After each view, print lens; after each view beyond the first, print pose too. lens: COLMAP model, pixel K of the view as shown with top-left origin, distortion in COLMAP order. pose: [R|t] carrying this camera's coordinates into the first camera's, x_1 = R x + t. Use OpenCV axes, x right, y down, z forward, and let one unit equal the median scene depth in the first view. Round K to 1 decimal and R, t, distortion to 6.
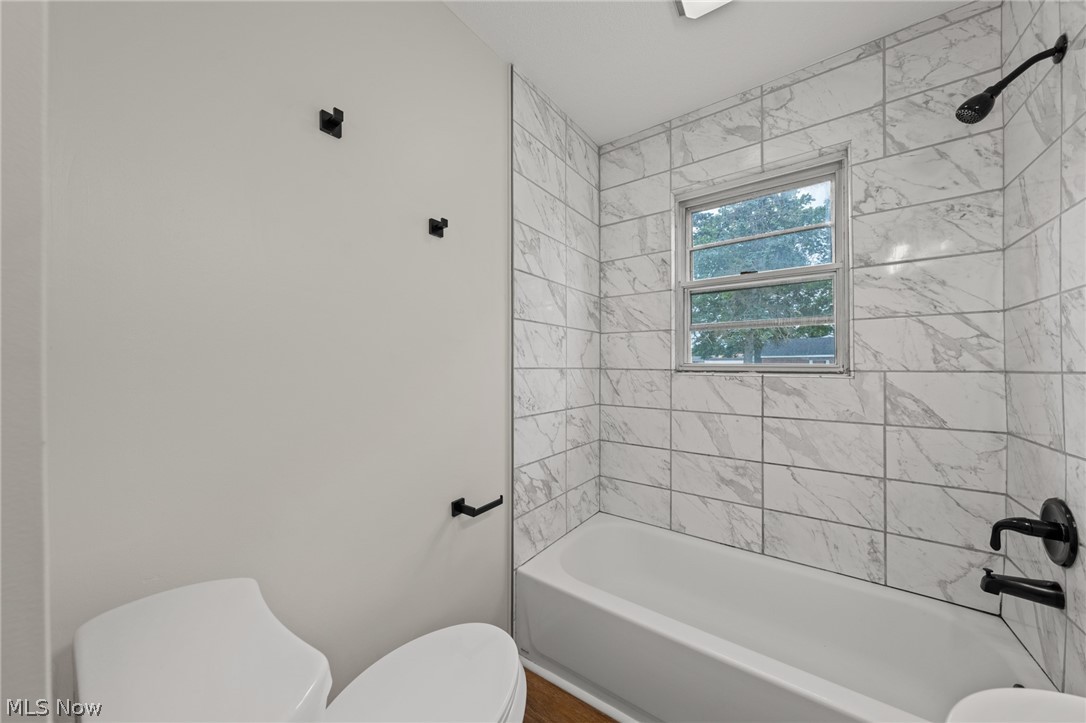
lens RADIAL K [[365.5, 0, 543.0], [0, 365.5, 361.5], [0, 0, 1]] dist [-0.001773, 0.000100]
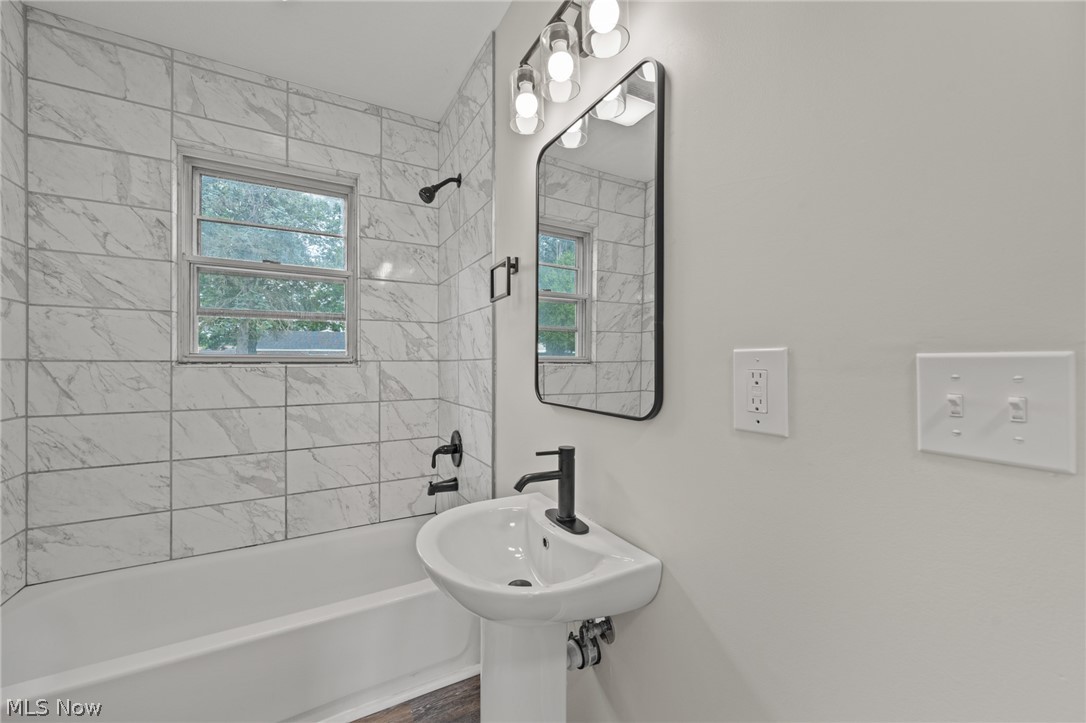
lens RADIAL K [[415.6, 0, 543.0], [0, 415.6, 361.5], [0, 0, 1]] dist [-0.000666, -0.000187]
pose [[0.411071, -0.003192, 0.911598, -0.163971], [-0.009309, 0.999927, 0.007699, 0.009945], [-0.911556, -0.011651, 0.411011, -0.133994]]
